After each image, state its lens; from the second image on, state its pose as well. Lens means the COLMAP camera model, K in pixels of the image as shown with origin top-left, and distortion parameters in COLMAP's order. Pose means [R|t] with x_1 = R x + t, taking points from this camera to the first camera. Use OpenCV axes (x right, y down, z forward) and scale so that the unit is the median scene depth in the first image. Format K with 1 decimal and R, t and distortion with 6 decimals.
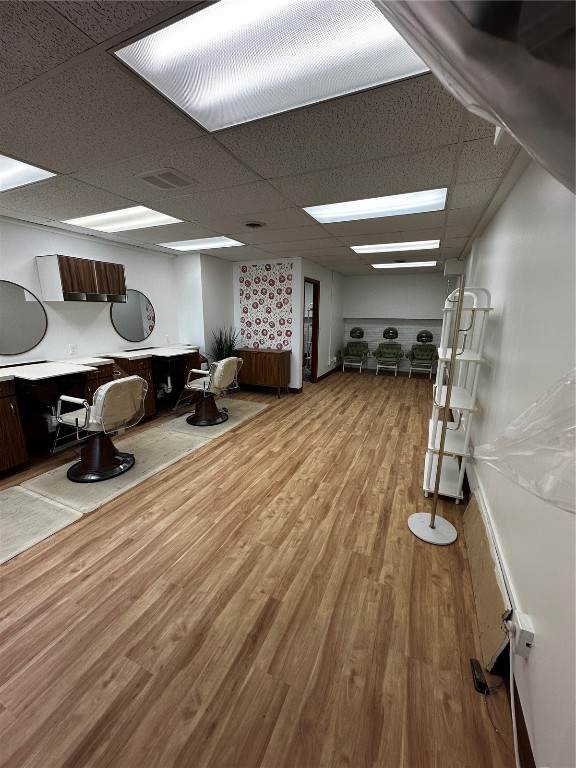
lens RADIAL K [[305.3, 0, 288.5], [0, 305.3, 384.2], [0, 0, 1]] dist [-0.009032, 0.001416]
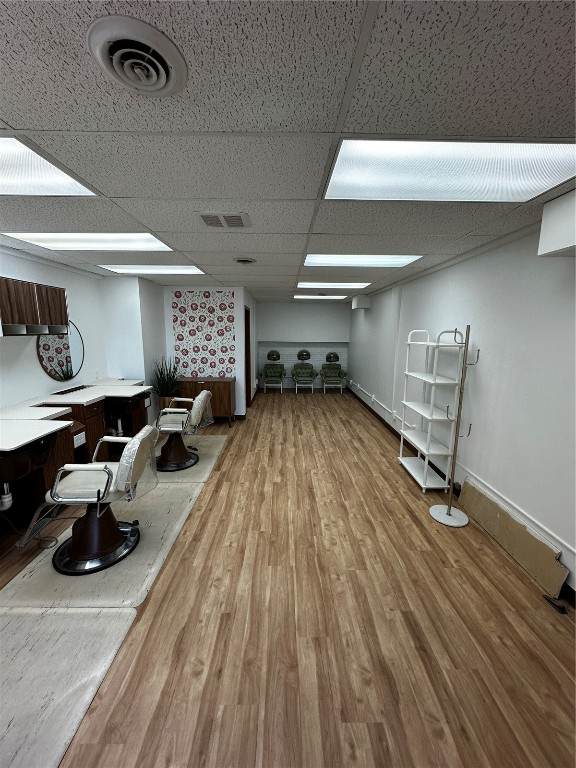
lens RADIAL K [[305.3, 0, 287.6], [0, 305.3, 382.8], [0, 0, 1]] dist [-0.009032, 0.001416]
pose [[0.907194, -0.070556, 0.414754, -0.489083], [0.095307, 0.994674, -0.039257, -0.074951], [-0.409775, 0.075142, 0.909086, 0.055507]]
